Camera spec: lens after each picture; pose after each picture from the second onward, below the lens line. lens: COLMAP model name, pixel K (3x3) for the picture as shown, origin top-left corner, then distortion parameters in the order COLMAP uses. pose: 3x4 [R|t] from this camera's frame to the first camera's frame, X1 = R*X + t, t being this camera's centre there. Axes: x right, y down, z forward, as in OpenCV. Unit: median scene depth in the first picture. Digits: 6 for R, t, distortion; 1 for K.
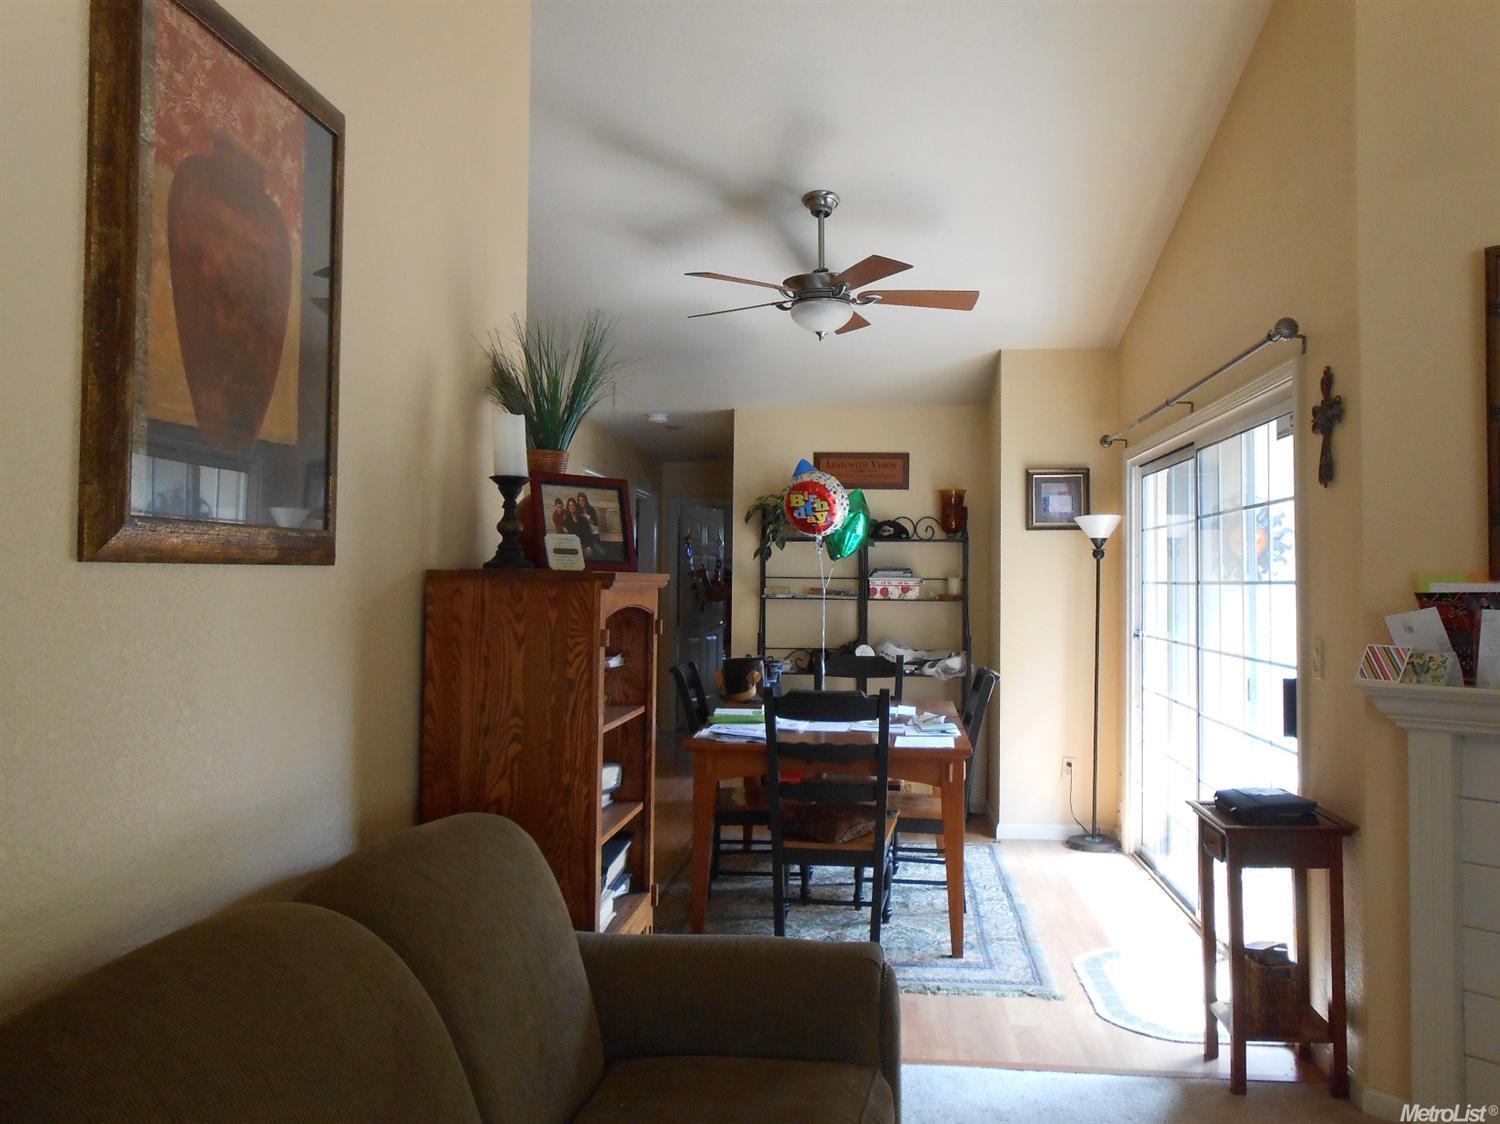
lens RADIAL K [[1158.7, 0, 750.0], [0, 1158.7, 562.0], [0, 0, 1]] dist [-0.031087, 0.050128]
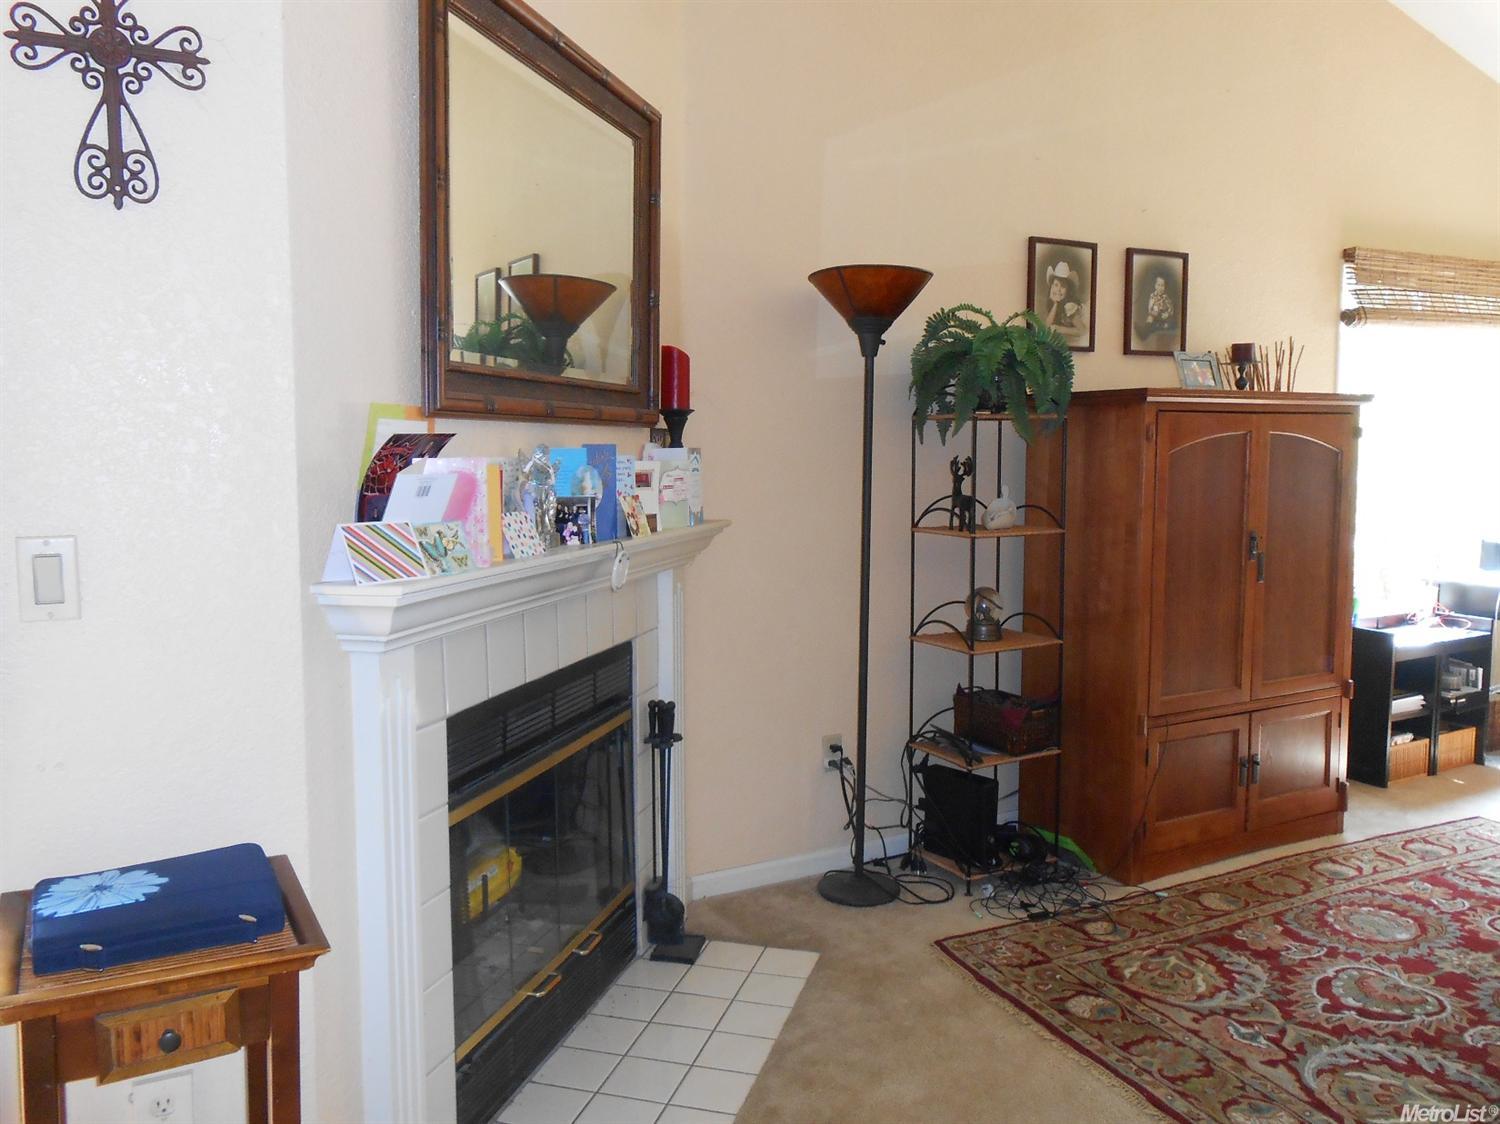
lens RADIAL K [[1126.8, 0, 750.0], [0, 1126.8, 562.0], [0, 0, 1]] dist [-0.028704, 0.000257]
pose [[-0.557941, -0.082090, 0.825810, -0.020578], [-0.010898, 0.995735, 0.091618, 0.018701], [-0.829809, 0.042117, -0.556456, 0.583160]]
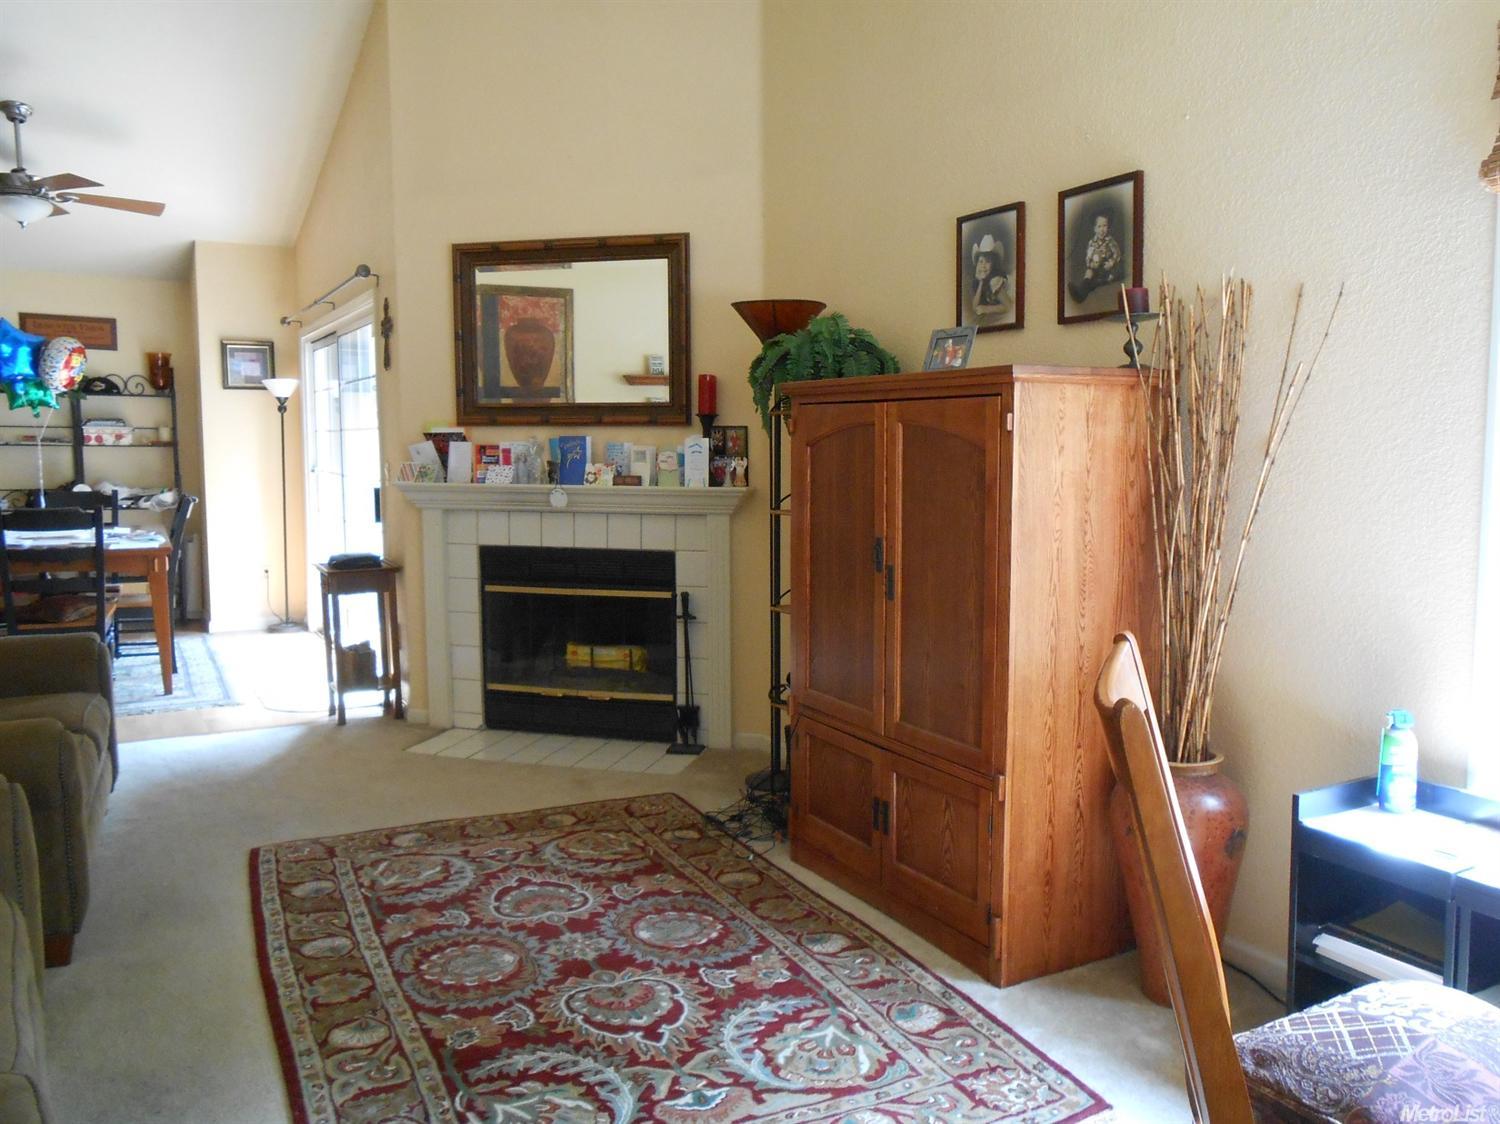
lens RADIAL K [[1158.7, 0, 750.0], [0, 1158.7, 562.0], [0, 0, 1]] dist [-0.031087, 0.050128]
pose [[0.813912, -0.062022, 0.577668, -0.033642], [-0.010333, 0.992583, 0.121128, 0.001419], [-0.580896, -0.104557, 0.807234, -0.388128]]
